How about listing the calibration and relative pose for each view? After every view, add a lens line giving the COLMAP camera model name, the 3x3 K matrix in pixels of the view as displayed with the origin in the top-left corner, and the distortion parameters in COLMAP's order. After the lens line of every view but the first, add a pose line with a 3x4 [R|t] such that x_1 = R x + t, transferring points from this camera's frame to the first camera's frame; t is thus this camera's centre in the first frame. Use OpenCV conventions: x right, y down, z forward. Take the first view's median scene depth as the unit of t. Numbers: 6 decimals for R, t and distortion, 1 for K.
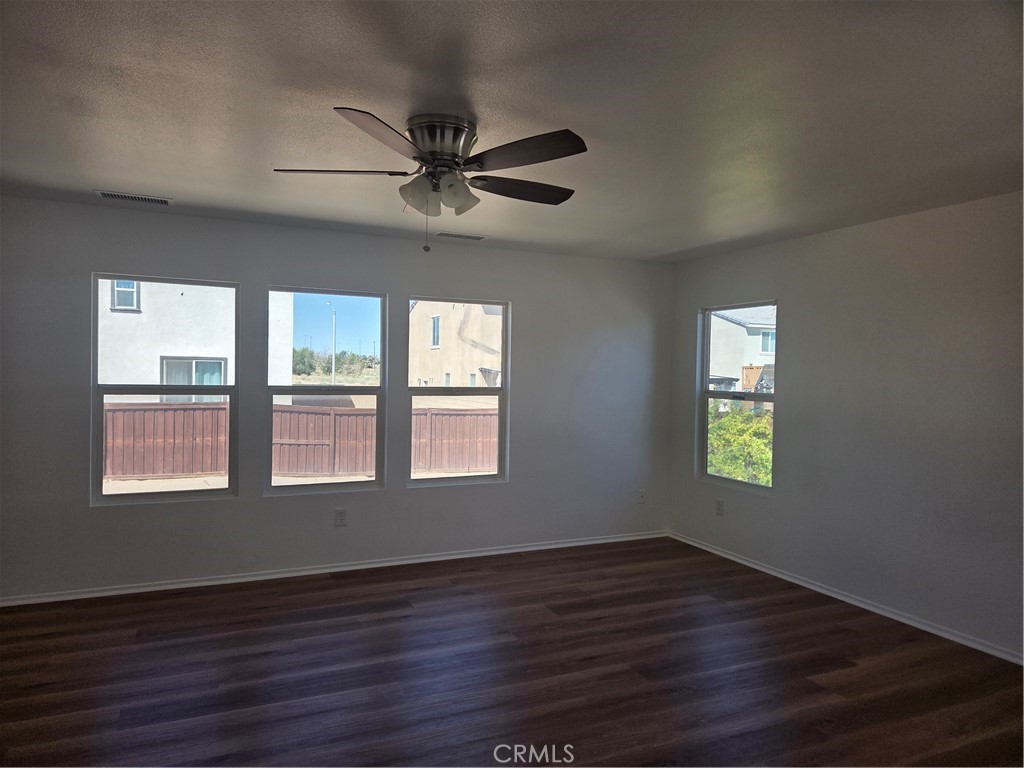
lens RADIAL K [[689.0, 0, 510.4], [0, 689.0, 380.3], [0, 0, 1]] dist [0.083316, -0.080332]
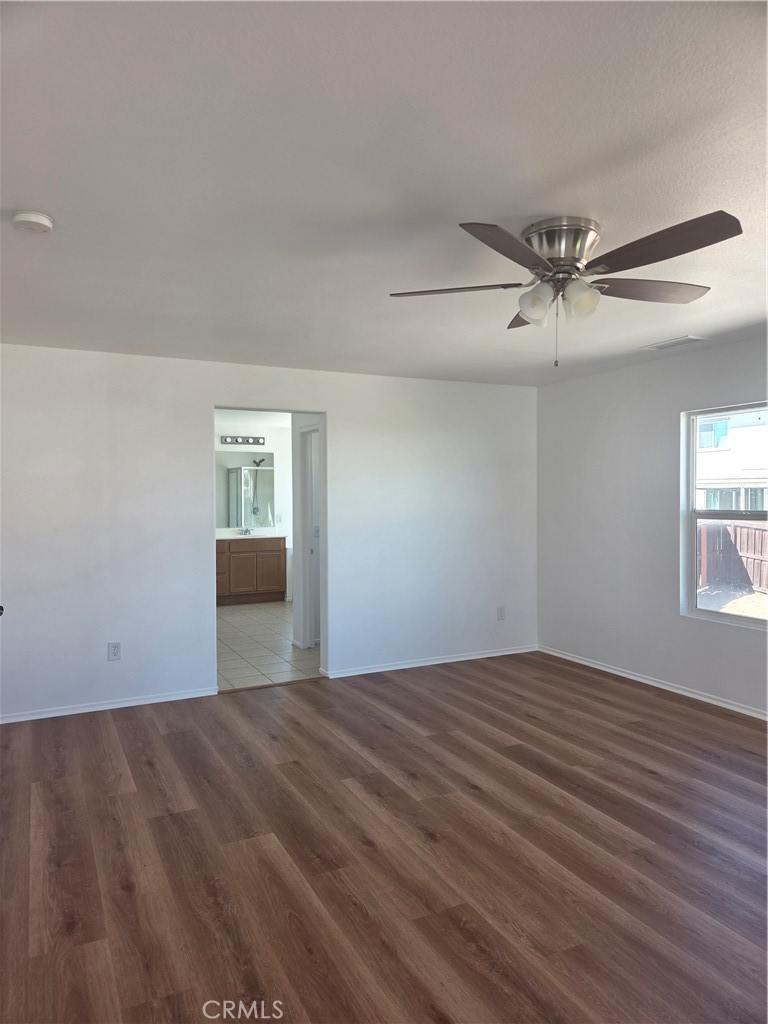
lens RADIAL K [[712.9, 0, 382.6], [0, 712.9, 480.2], [0, 0, 1]] dist [0.006452, 0.000299]
pose [[0.031226, -0.034615, -0.998913, 0.598636], [-0.021750, 0.999140, -0.035303, 0.011887], [0.999276, 0.022828, 0.030447, 0.497614]]
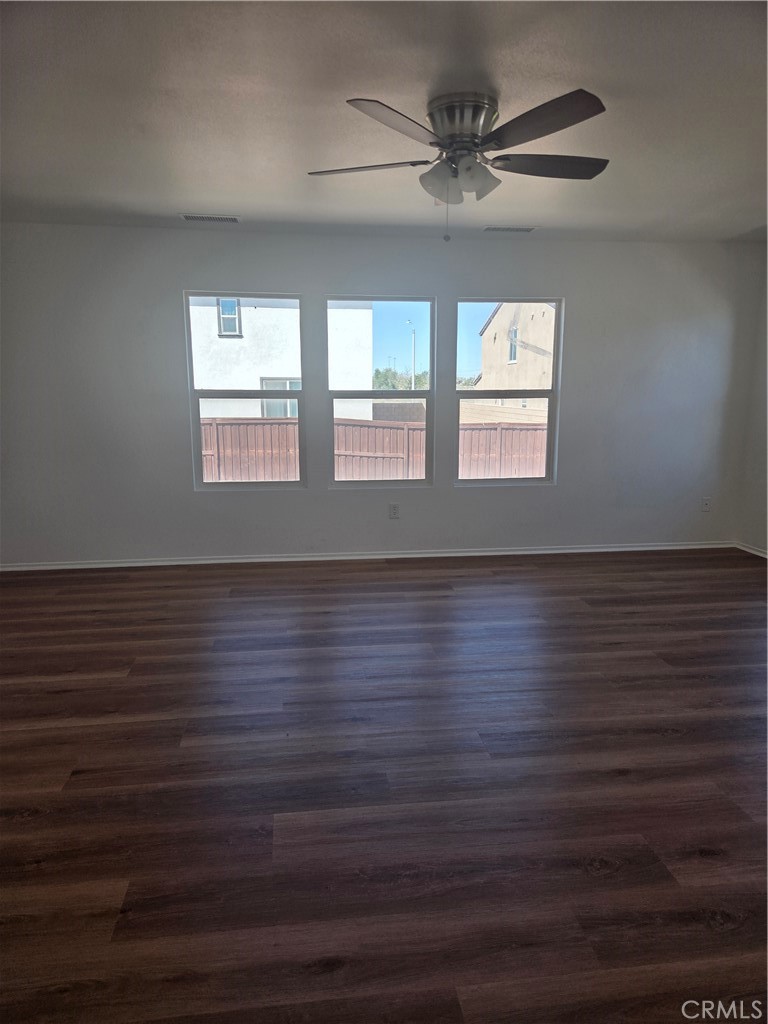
lens RADIAL K [[689.0, 0, 384.0], [0, 689.0, 512.0], [0, 0, 1]] dist [0.083316, -0.080332]
pose [[0.955240, 0.032612, -0.294029, 0.075413], [0.014287, 0.987660, 0.155961, 0.034079], [0.295487, -0.153181, 0.942986, -0.045970]]
